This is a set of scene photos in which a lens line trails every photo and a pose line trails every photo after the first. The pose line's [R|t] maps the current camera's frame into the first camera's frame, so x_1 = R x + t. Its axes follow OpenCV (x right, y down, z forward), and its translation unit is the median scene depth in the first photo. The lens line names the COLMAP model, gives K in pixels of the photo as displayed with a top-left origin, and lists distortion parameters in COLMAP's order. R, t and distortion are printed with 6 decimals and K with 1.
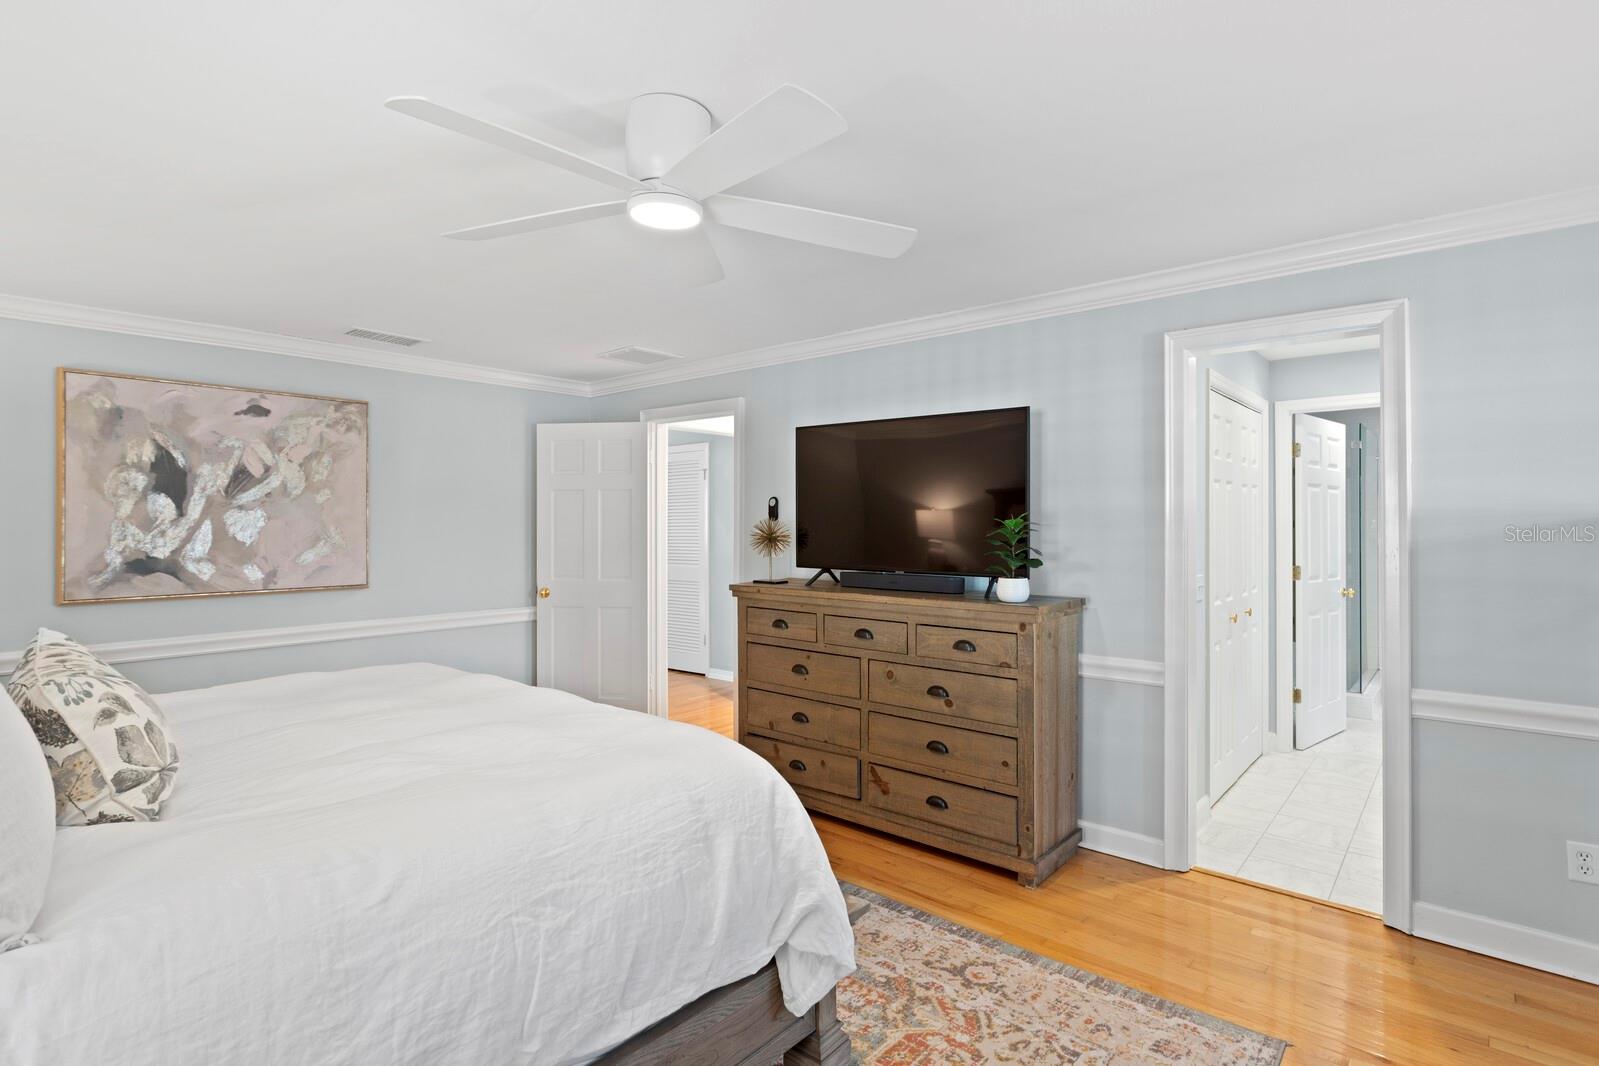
lens RADIAL K [[804.1, 0, 799.9], [0, 804.1, 526.2], [0, 0, 1]] dist [-0.003656, 0.001515]
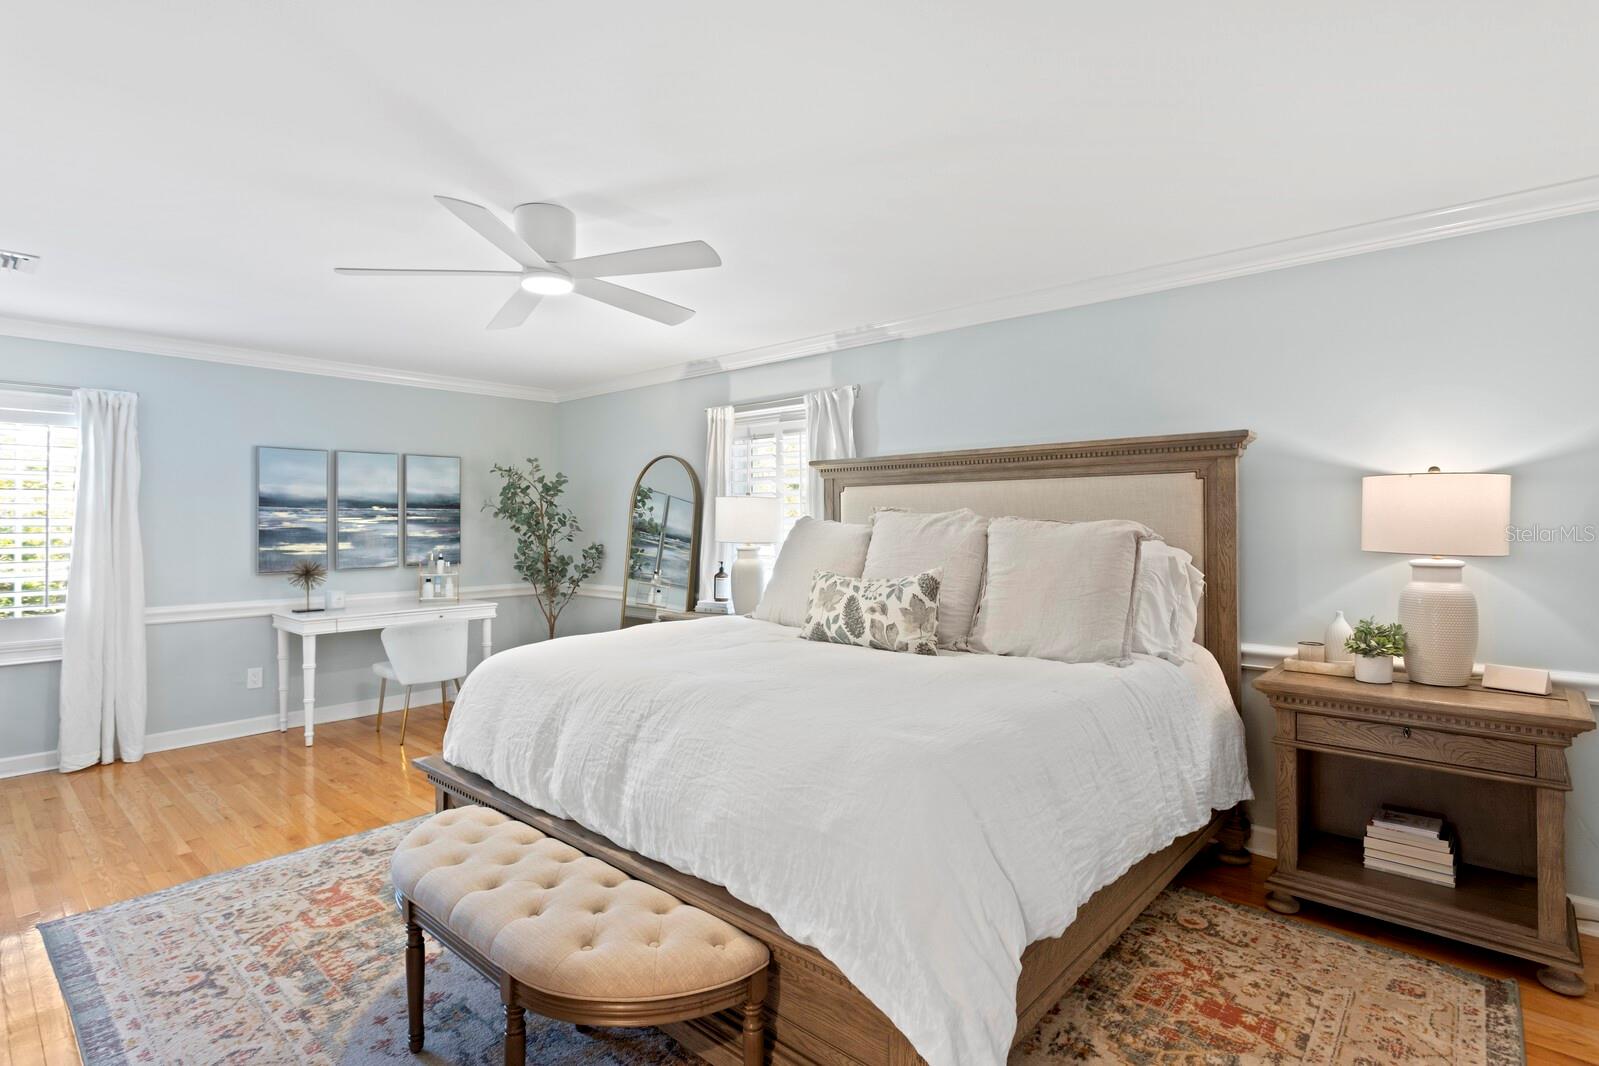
lens RADIAL K [[804.1, 0, 799.9], [0, 804.1, 526.2], [0, 0, 1]] dist [-0.003656, 0.001515]
pose [[-0.999666, 0.005647, 0.025237, -0.551598], [0.005889, 0.999937, 0.009519, 0.025232], [-0.025182, 0.009665, -0.999636, 2.035731]]
